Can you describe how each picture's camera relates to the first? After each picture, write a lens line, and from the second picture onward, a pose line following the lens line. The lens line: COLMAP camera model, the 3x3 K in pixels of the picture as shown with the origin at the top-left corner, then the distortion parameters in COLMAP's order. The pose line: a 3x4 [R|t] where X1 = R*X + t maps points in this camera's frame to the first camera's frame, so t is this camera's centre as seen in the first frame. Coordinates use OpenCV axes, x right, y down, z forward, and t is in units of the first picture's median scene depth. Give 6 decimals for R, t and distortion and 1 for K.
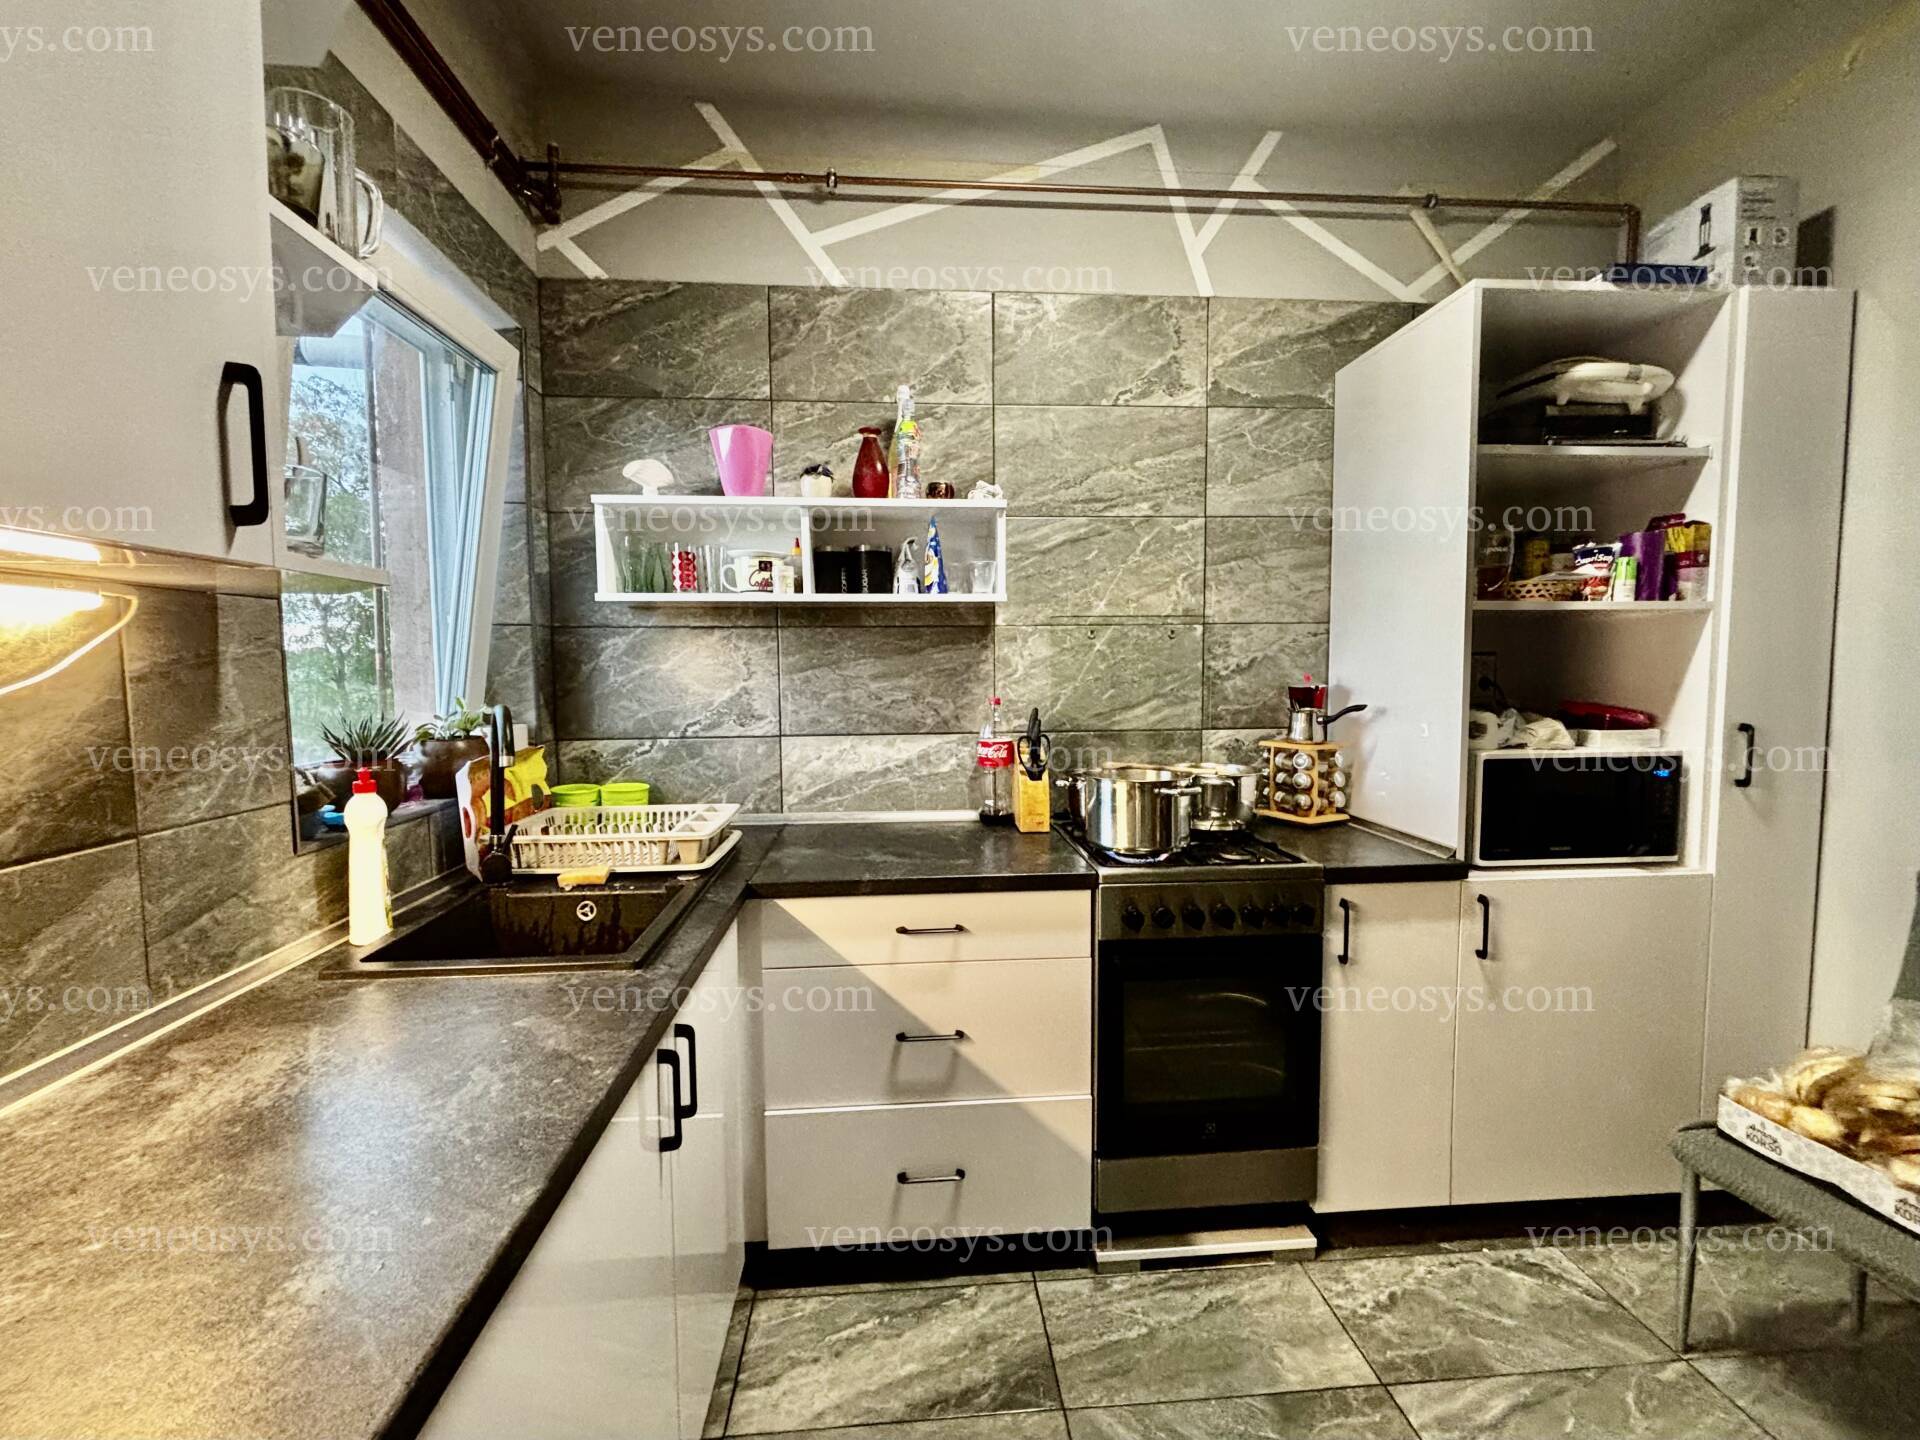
lens RADIAL K [[788.6, 0, 960.0], [0, 788.6, 720.0], [0, 0, 1]] dist [-0.000526, -0.000484]
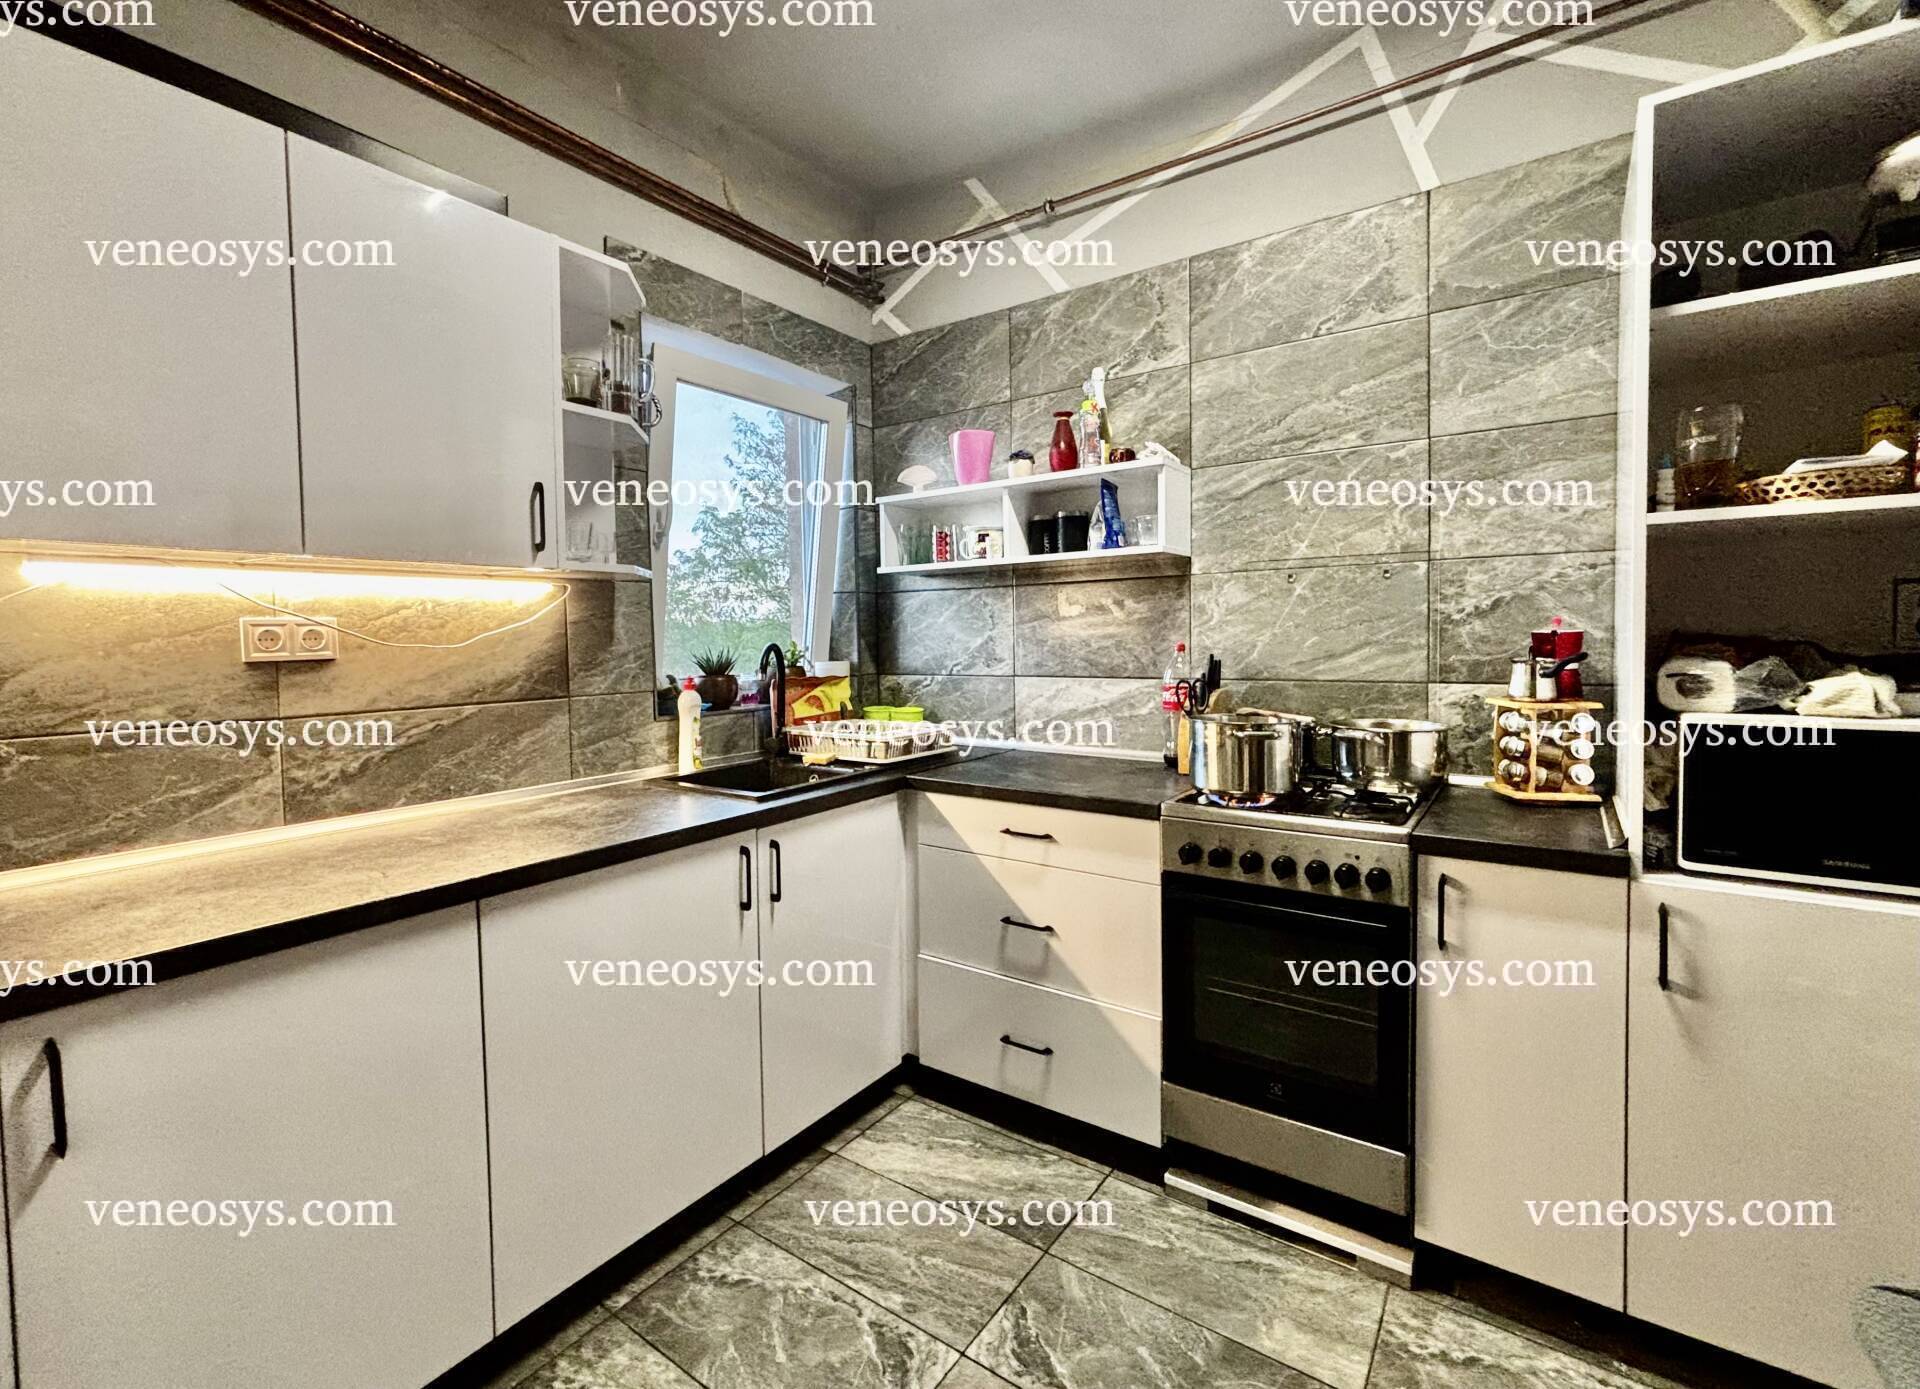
lens RADIAL K [[832.2, 0, 962.6], [0, 832.2, 664.5], [0, 0, 1]] dist [-0.002881, 0.000051]
pose [[0.775228, 0.018121, -0.631421, 0.513441], [-0.033960, 0.999338, -0.013015, 0.022622], [0.630767, 0.031533, 0.775331, -0.030814]]
